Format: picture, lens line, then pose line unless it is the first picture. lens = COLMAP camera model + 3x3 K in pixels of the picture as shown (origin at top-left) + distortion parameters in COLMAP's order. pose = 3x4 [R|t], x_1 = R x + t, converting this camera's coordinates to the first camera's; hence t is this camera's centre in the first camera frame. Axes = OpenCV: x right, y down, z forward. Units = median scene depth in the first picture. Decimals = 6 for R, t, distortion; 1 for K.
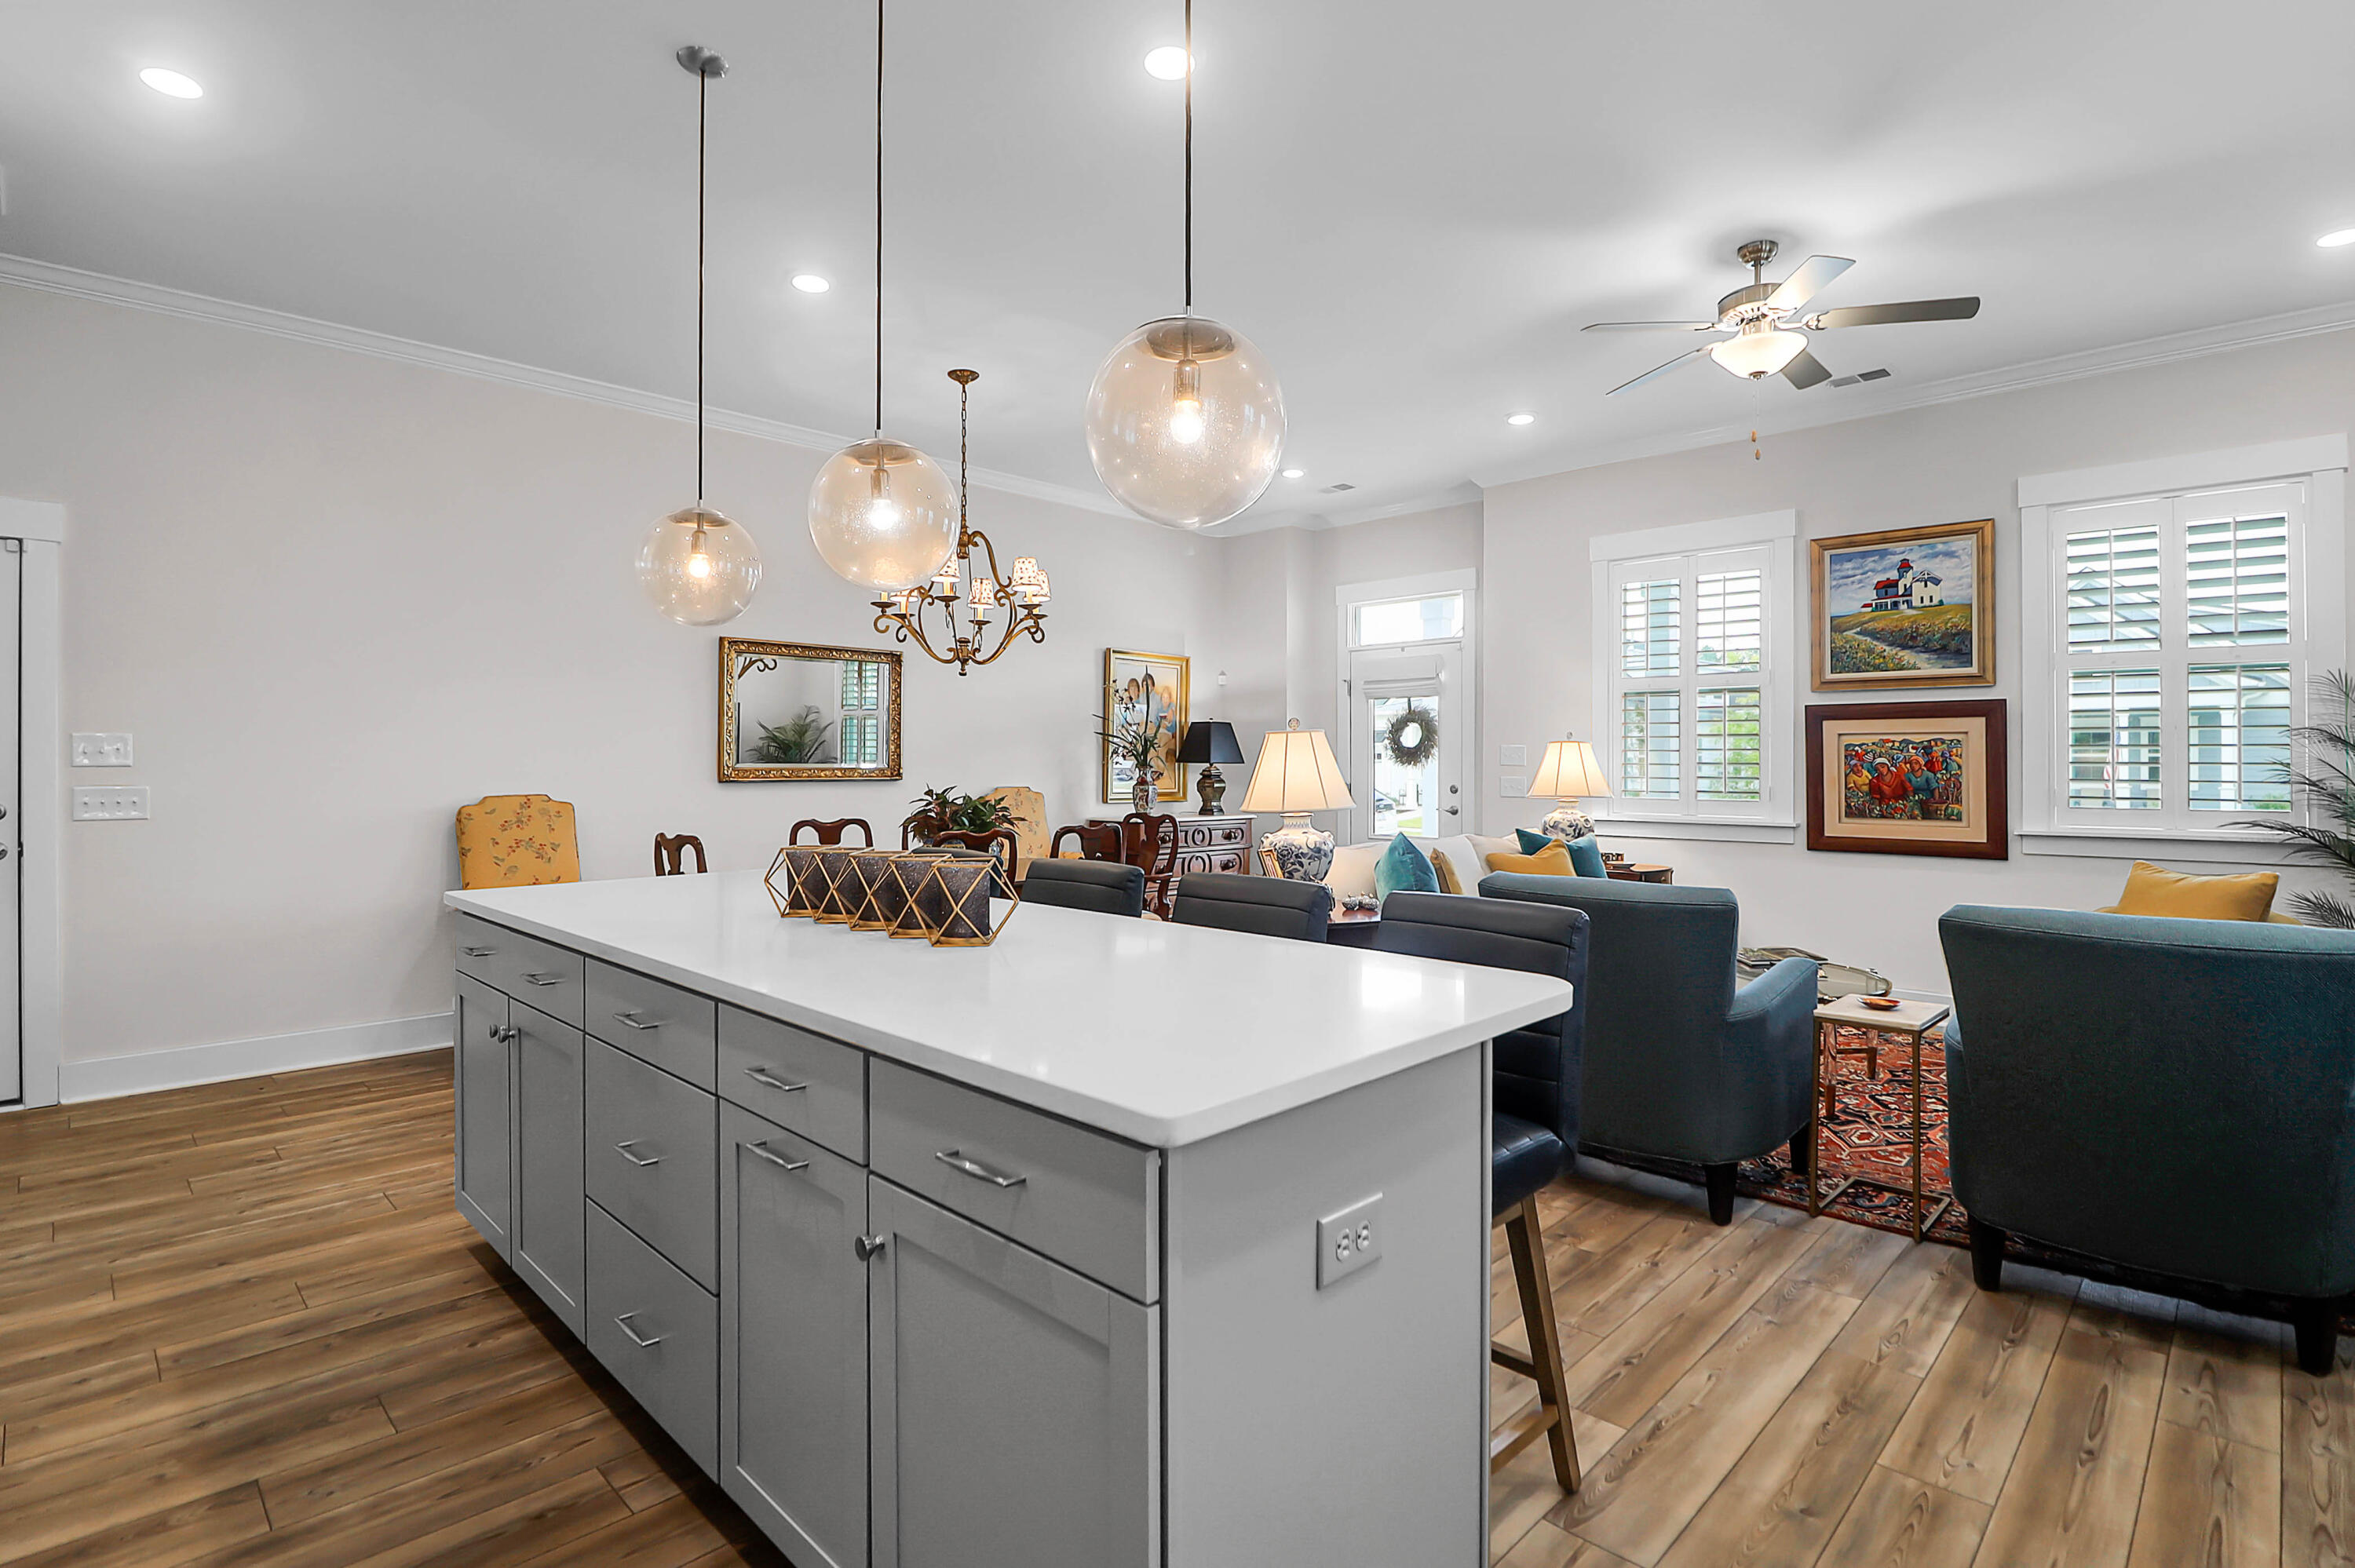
lens RADIAL K [[1126.0, 0, 1183.0], [0, 1126.0, 755.5], [0, 0, 1]] dist [-0.001627, -0.013481]
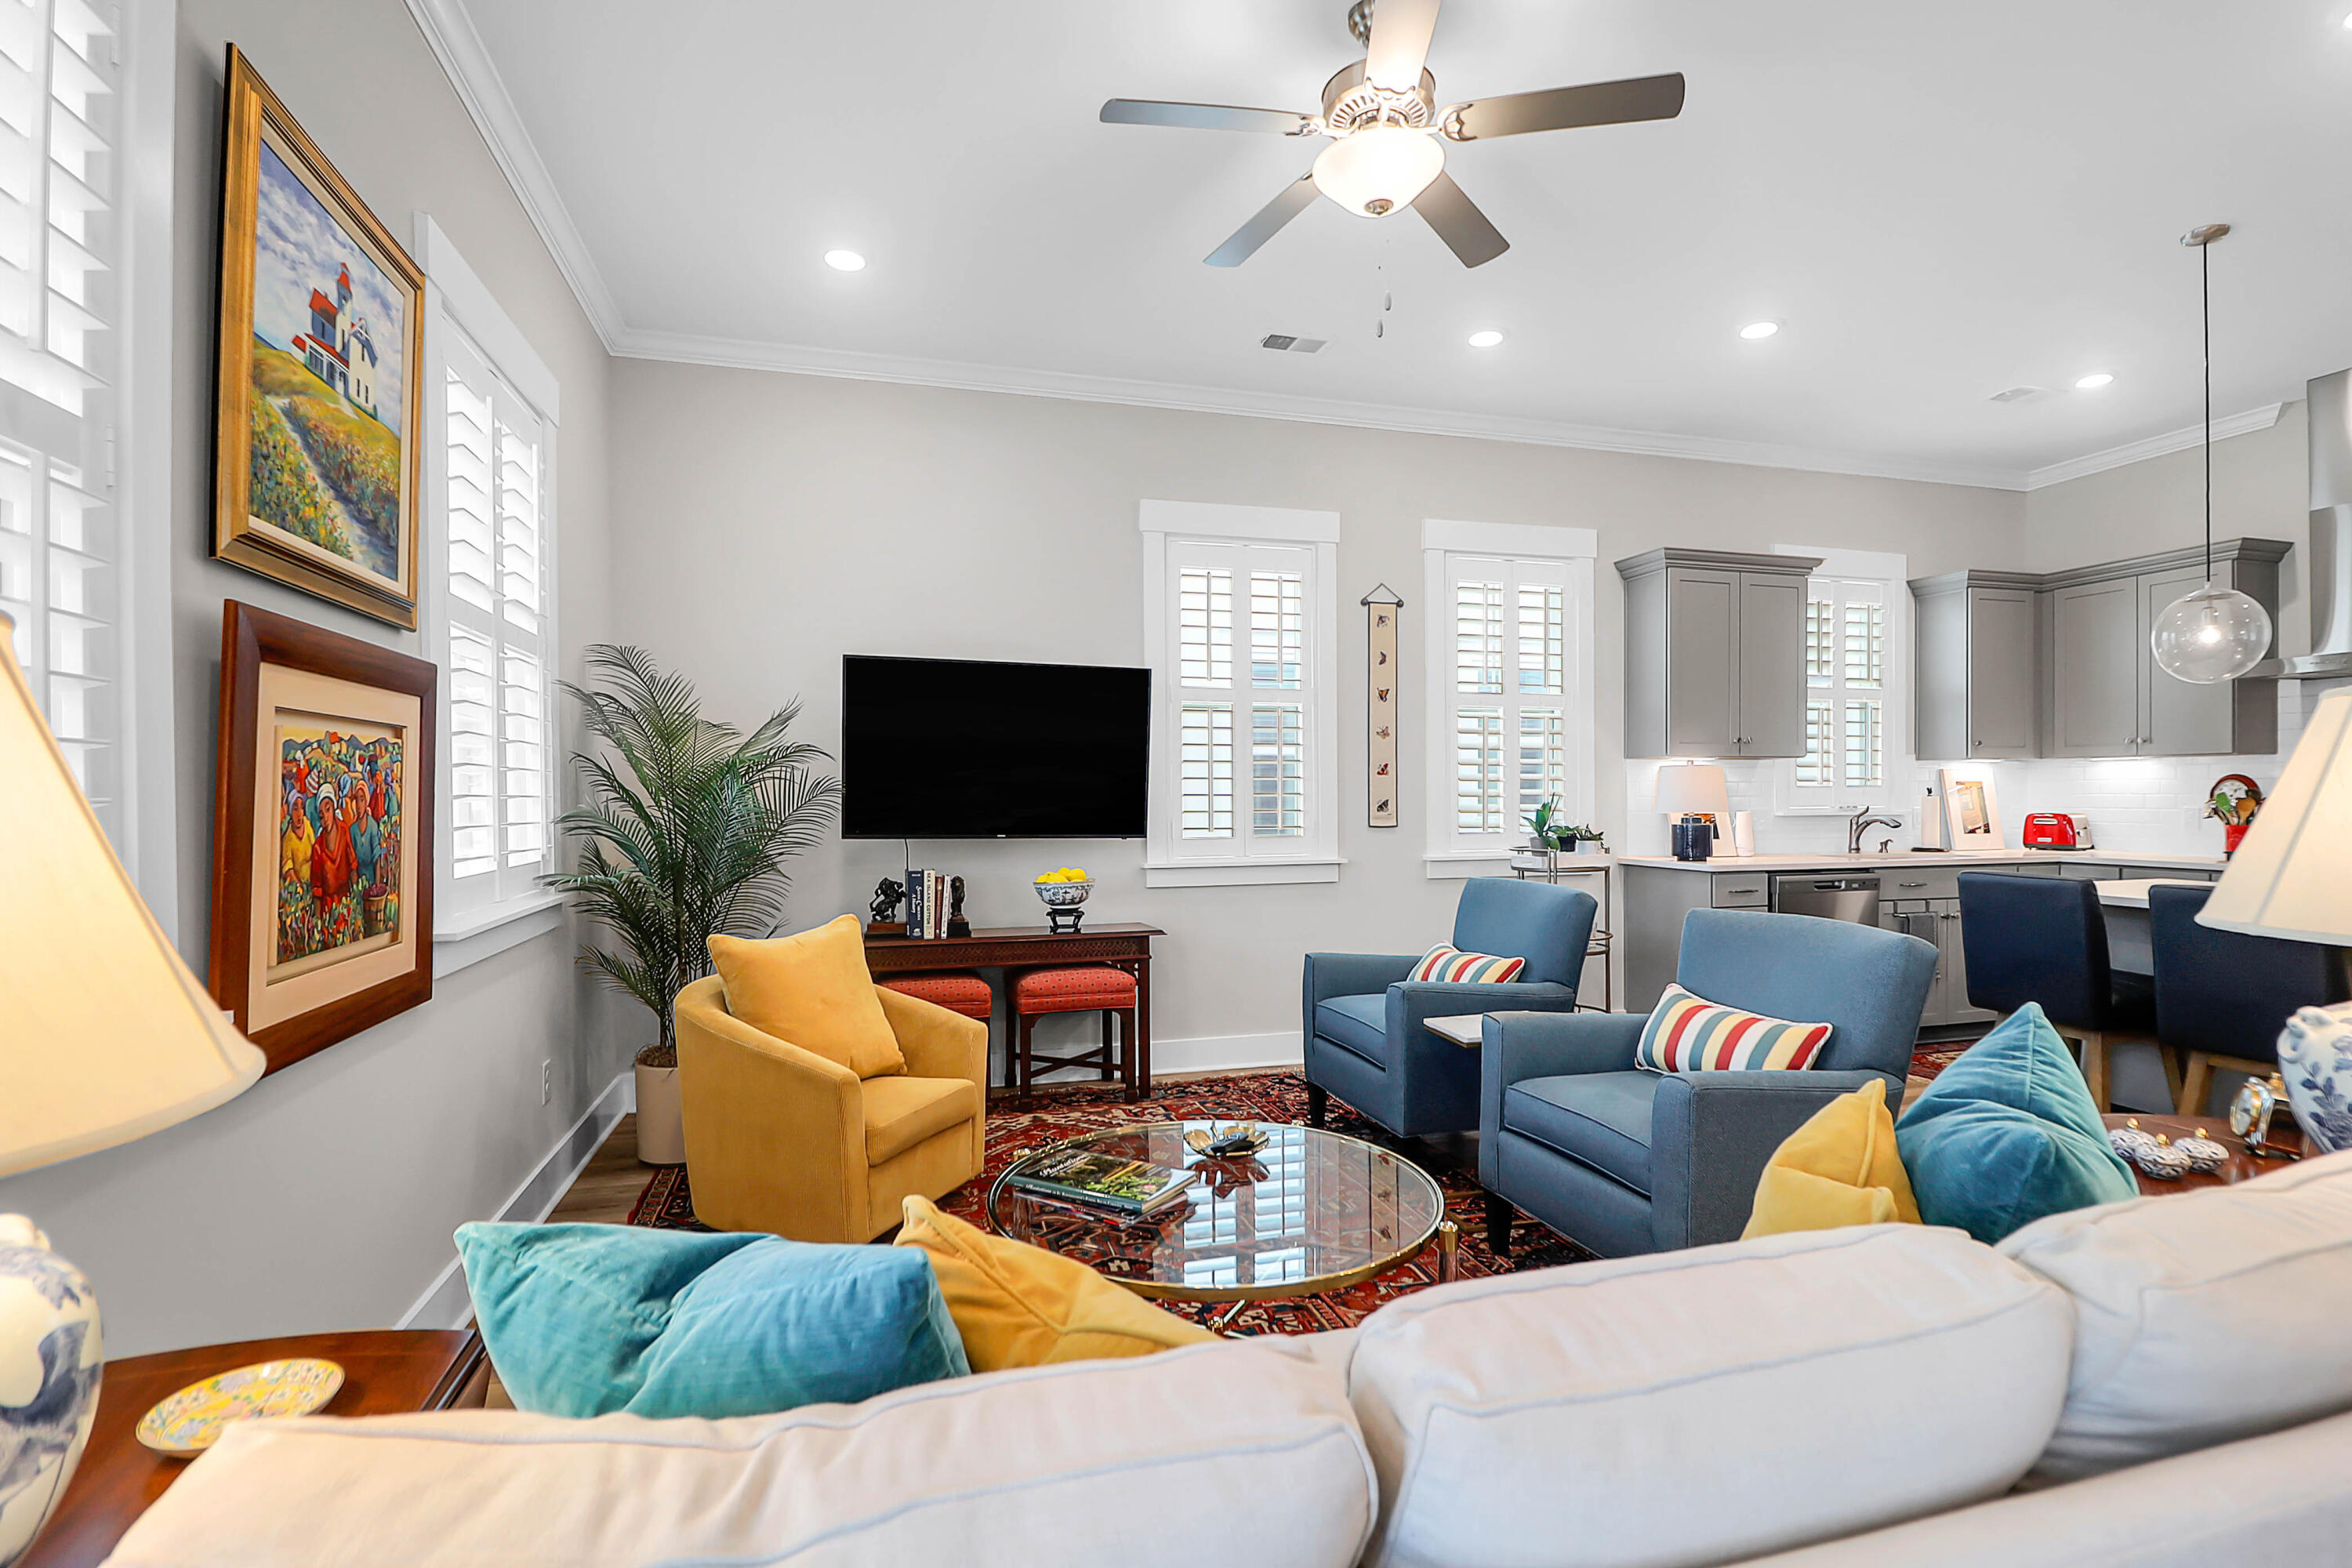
lens RADIAL K [[1099.8, 0, 1176.6], [0, 1099.8, 803.4], [0, 0, 1]] dist [0.003033, -0.015822]
pose [[-0.866321, -0.003924, 0.499473, 0.210640], [-0.001703, 0.999987, 0.004903, 0.006153], [-0.499485, 0.003397, -0.866316, 1.178742]]
